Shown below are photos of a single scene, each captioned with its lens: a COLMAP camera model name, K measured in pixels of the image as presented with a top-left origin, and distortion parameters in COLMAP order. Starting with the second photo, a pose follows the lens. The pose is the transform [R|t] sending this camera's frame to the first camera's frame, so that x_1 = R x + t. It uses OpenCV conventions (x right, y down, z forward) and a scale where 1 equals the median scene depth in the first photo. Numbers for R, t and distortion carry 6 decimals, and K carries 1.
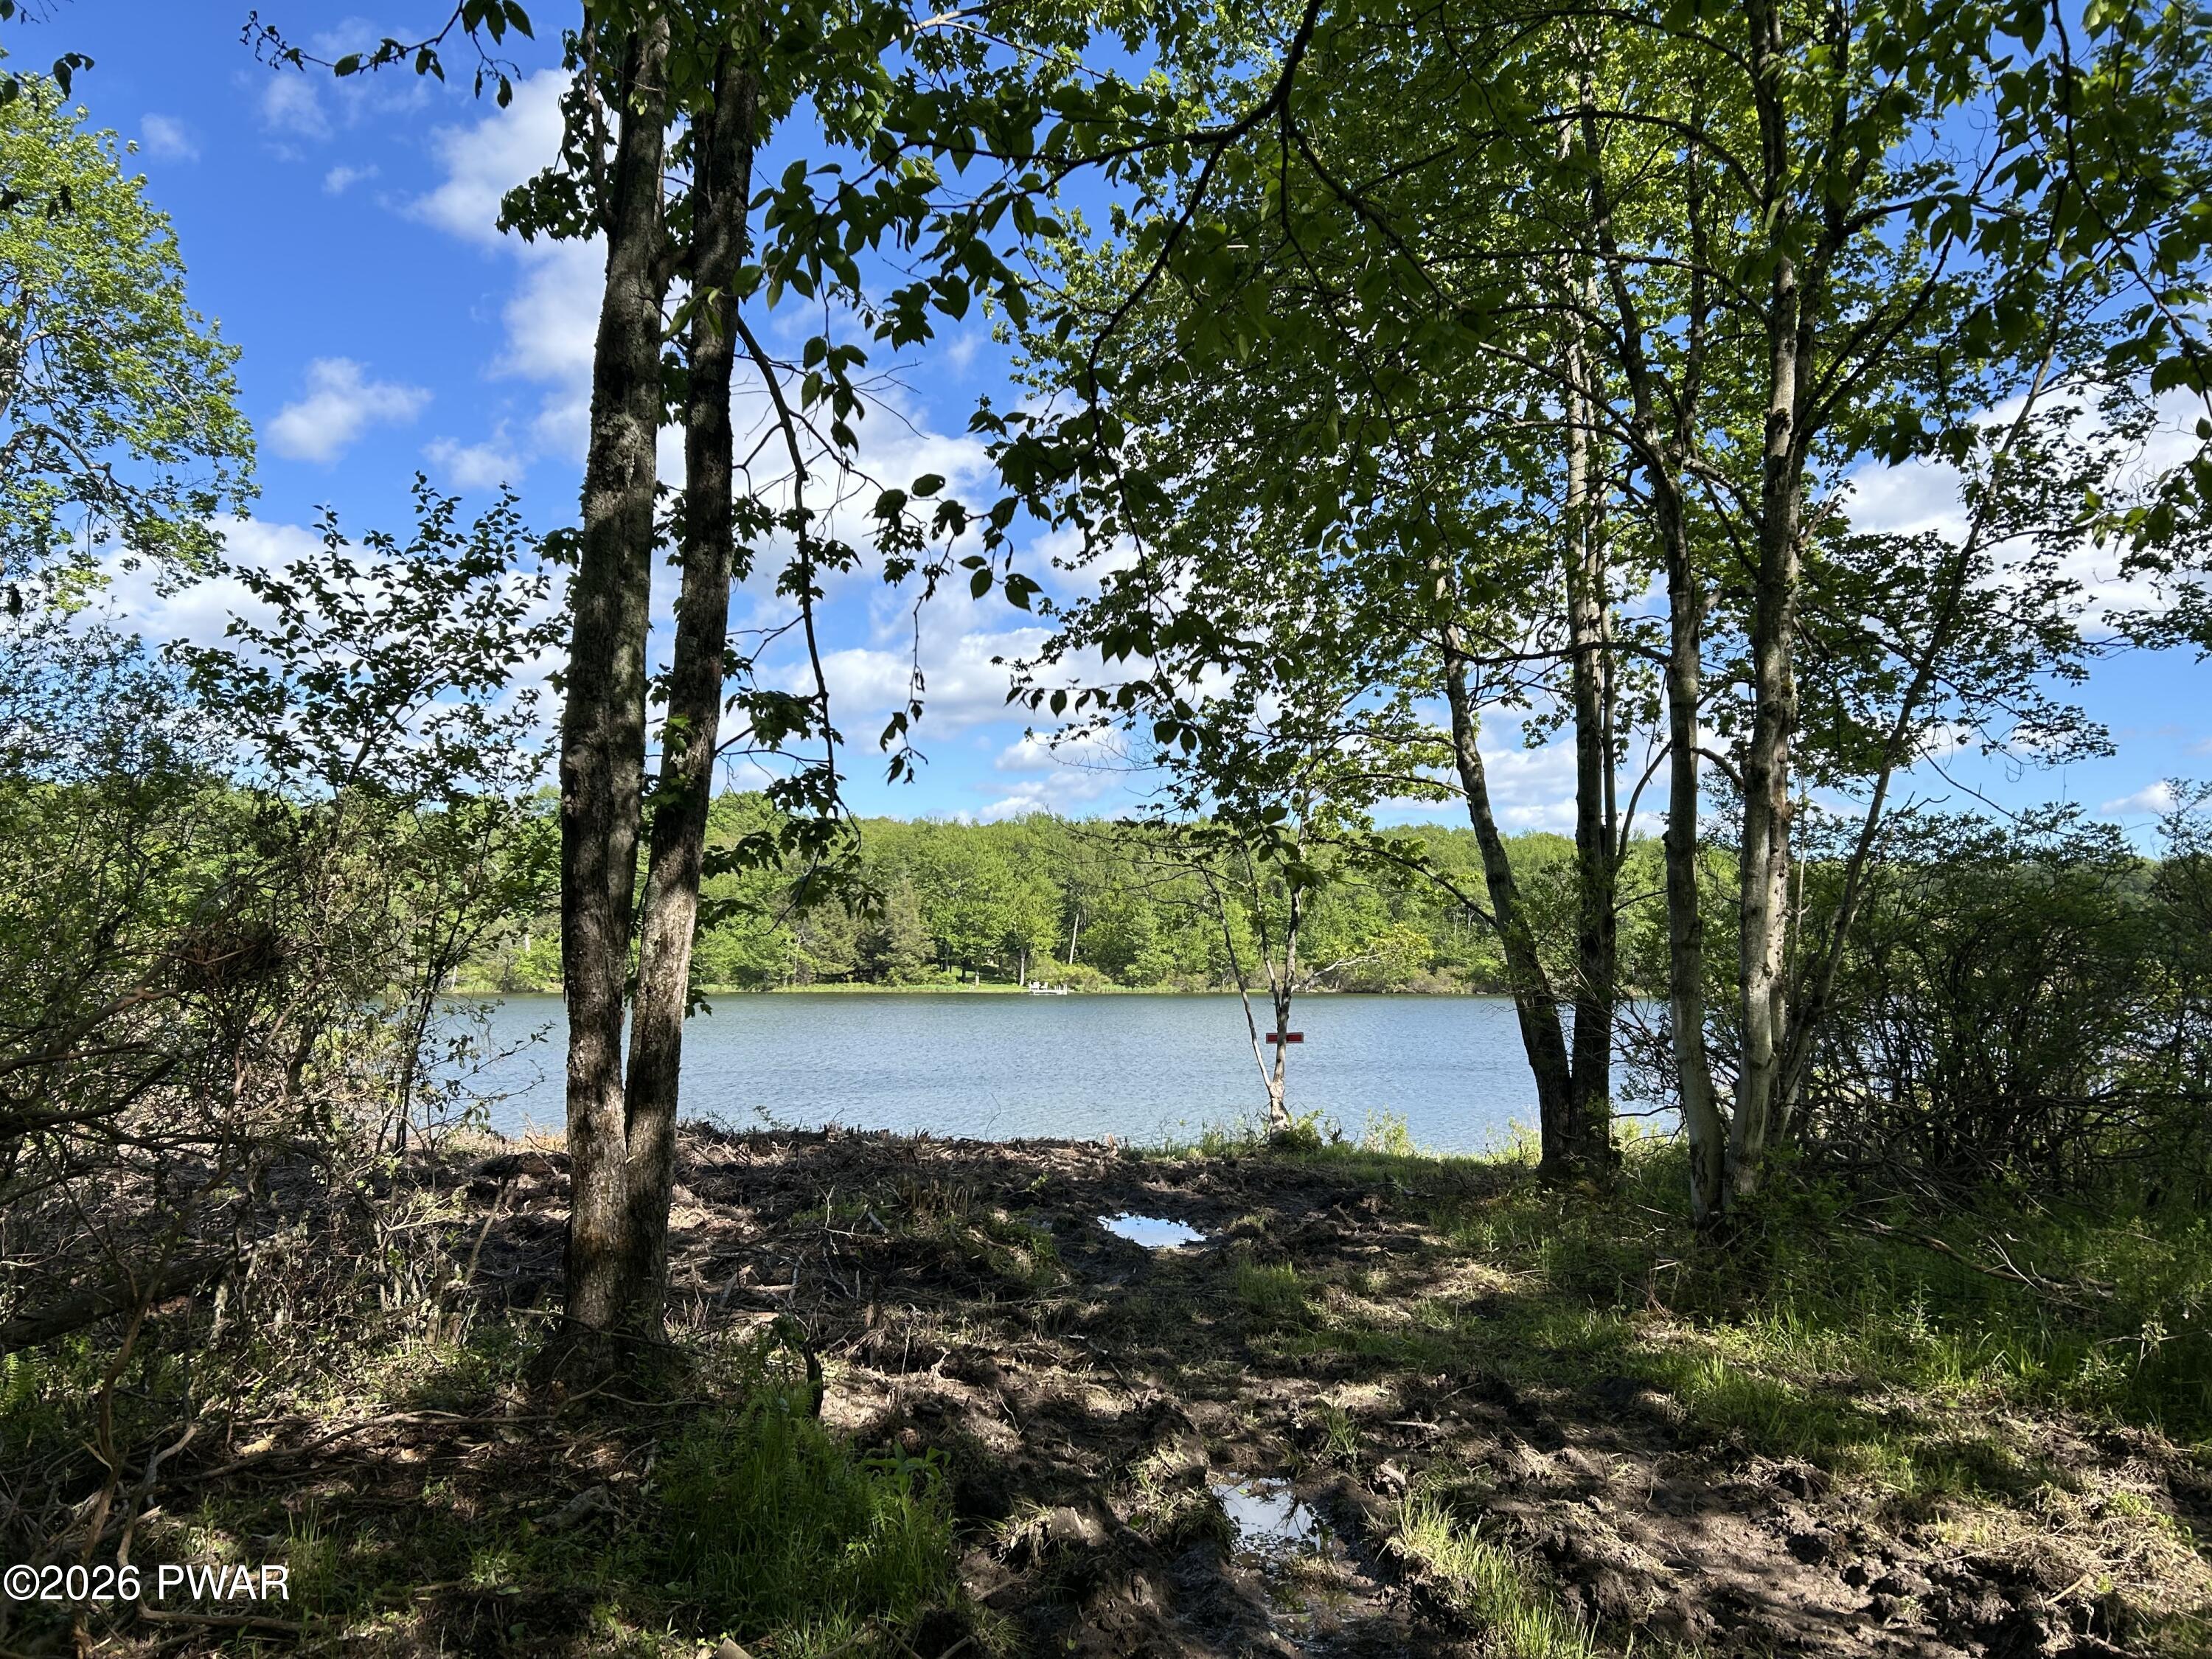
lens RADIAL K [[1670.4, 0, 1106.4], [0, 1670.4, 831.0], [0, 0, 1]] dist [0.074988, -0.050112]
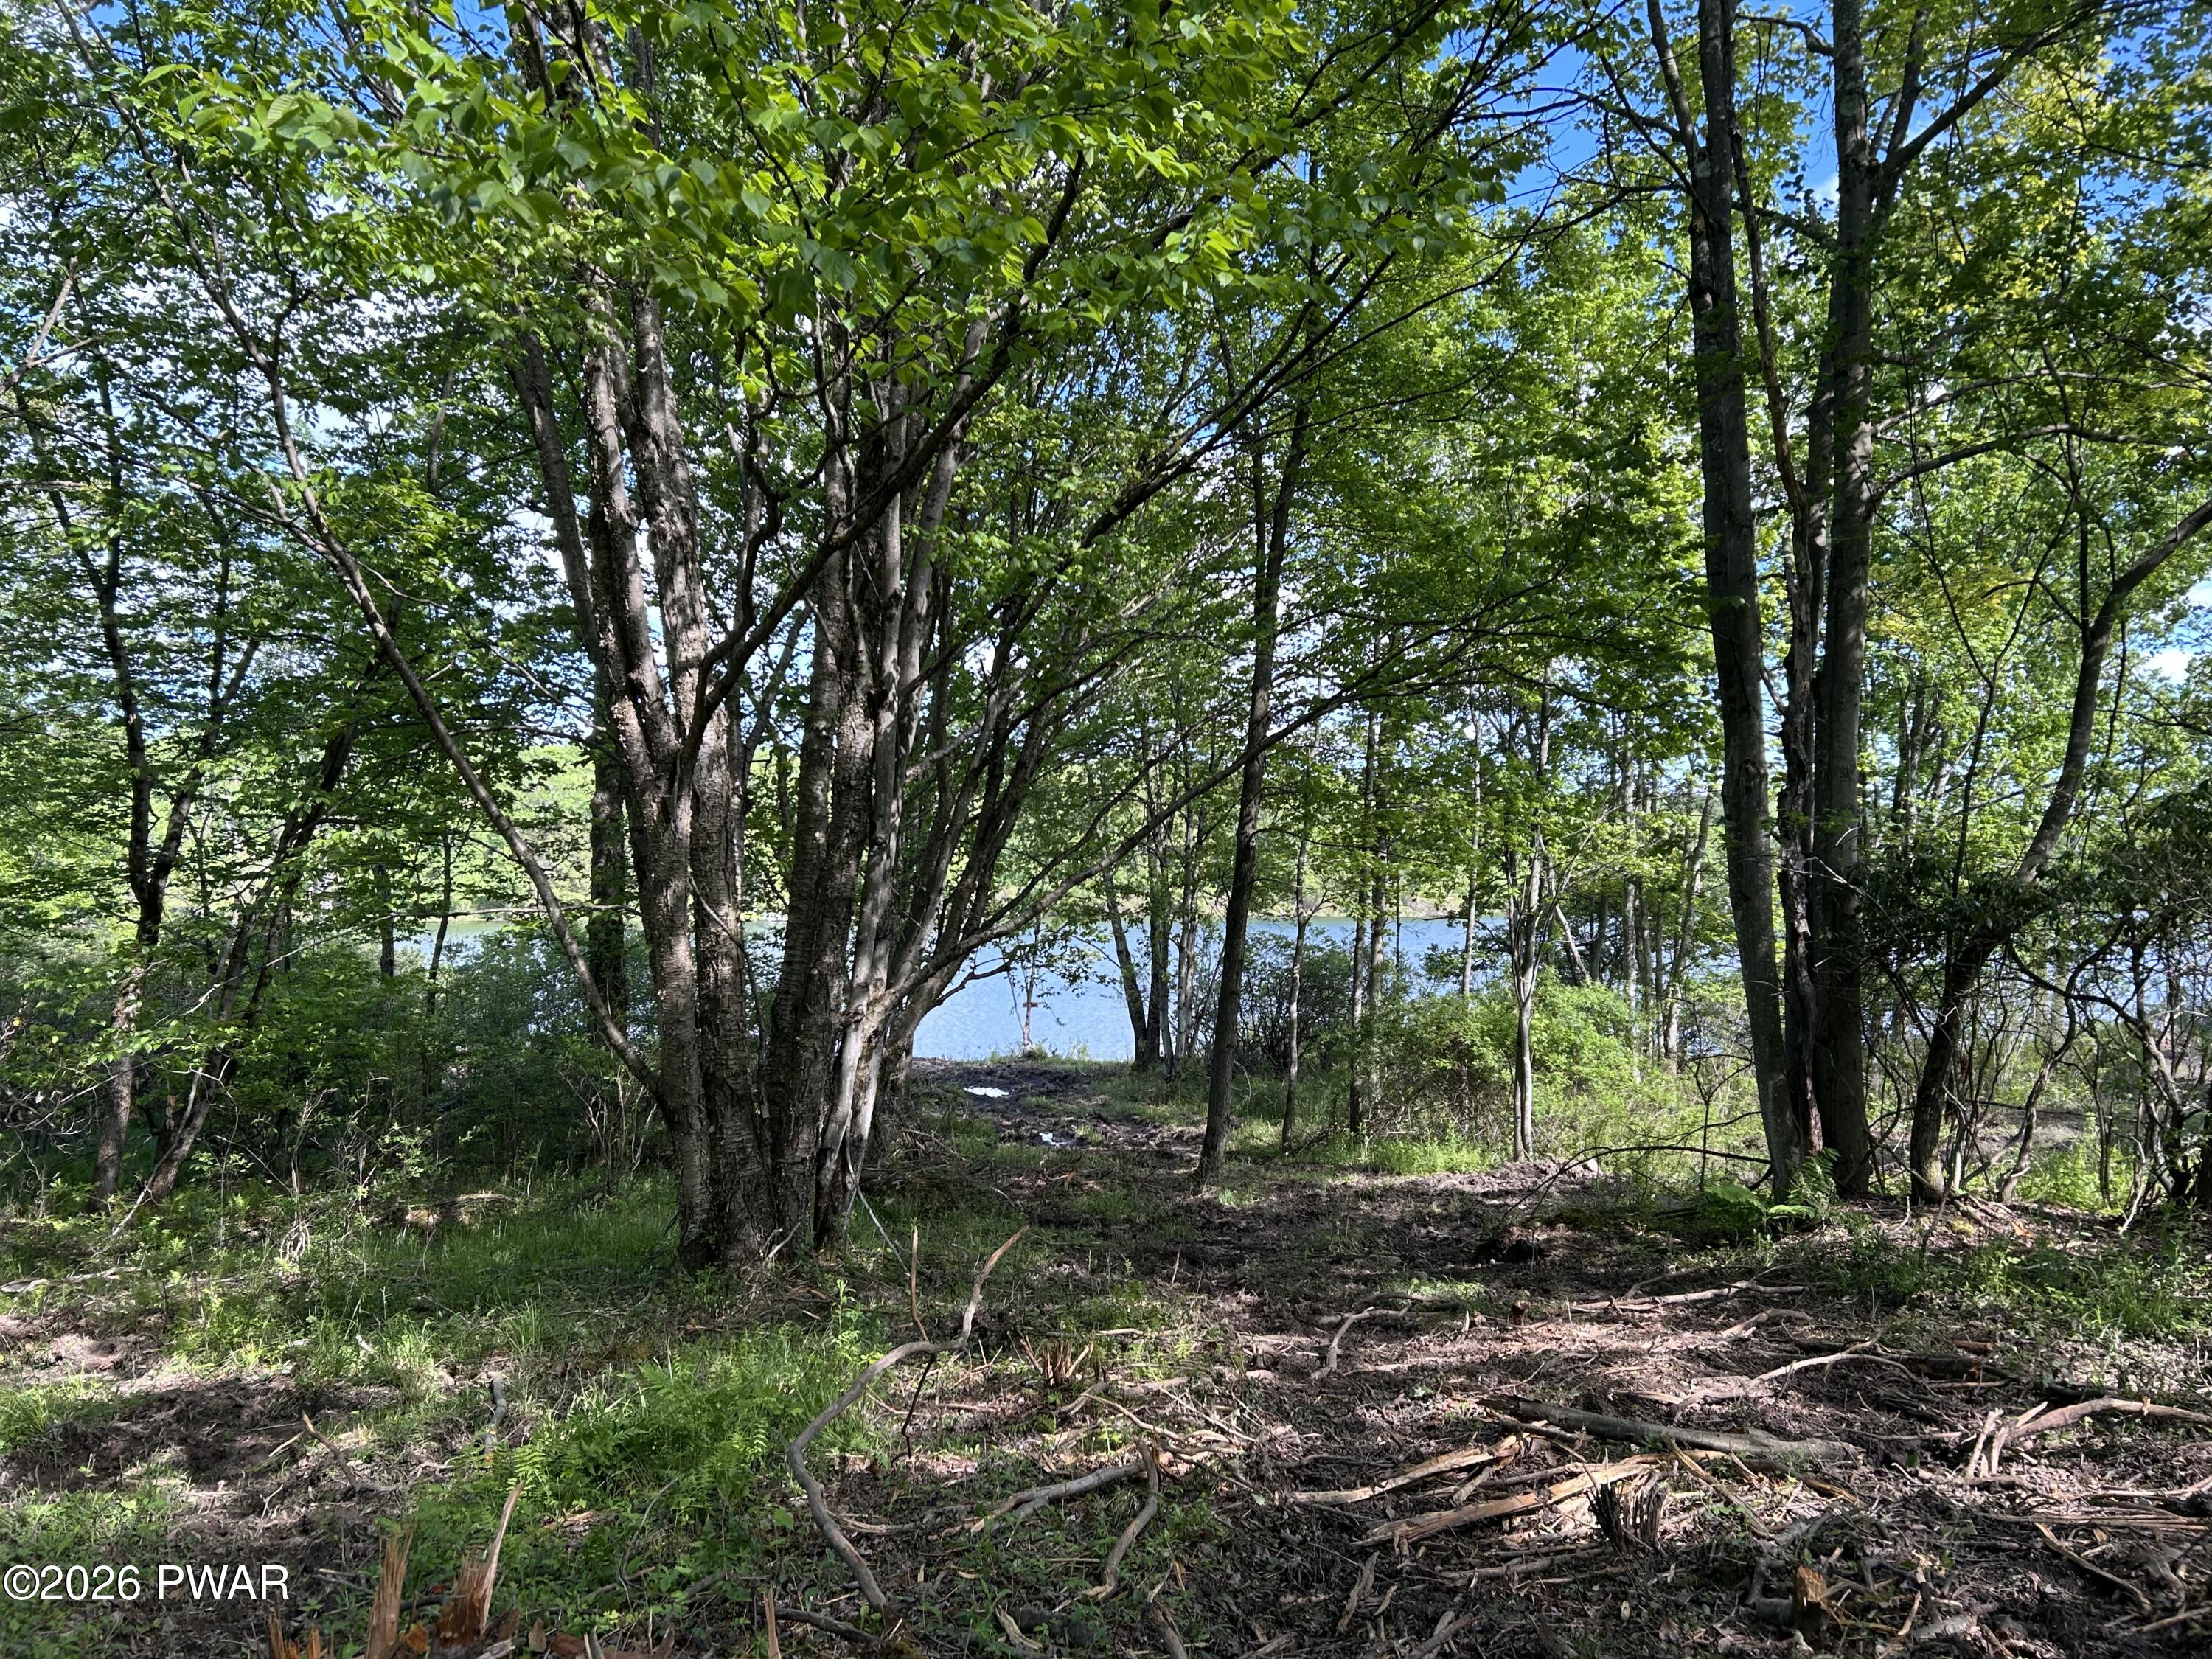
lens RADIAL K [[1670.4, 0, 1104.1], [0, 1670.4, 826.7], [0, 0, 1]] dist [0.074988, -0.050112]
pose [[0.985503, 0.008670, 0.169435, -0.233666], [-0.017475, 0.998569, 0.050542, -0.305991], [-0.168754, -0.052770, 0.984245, -1.559098]]
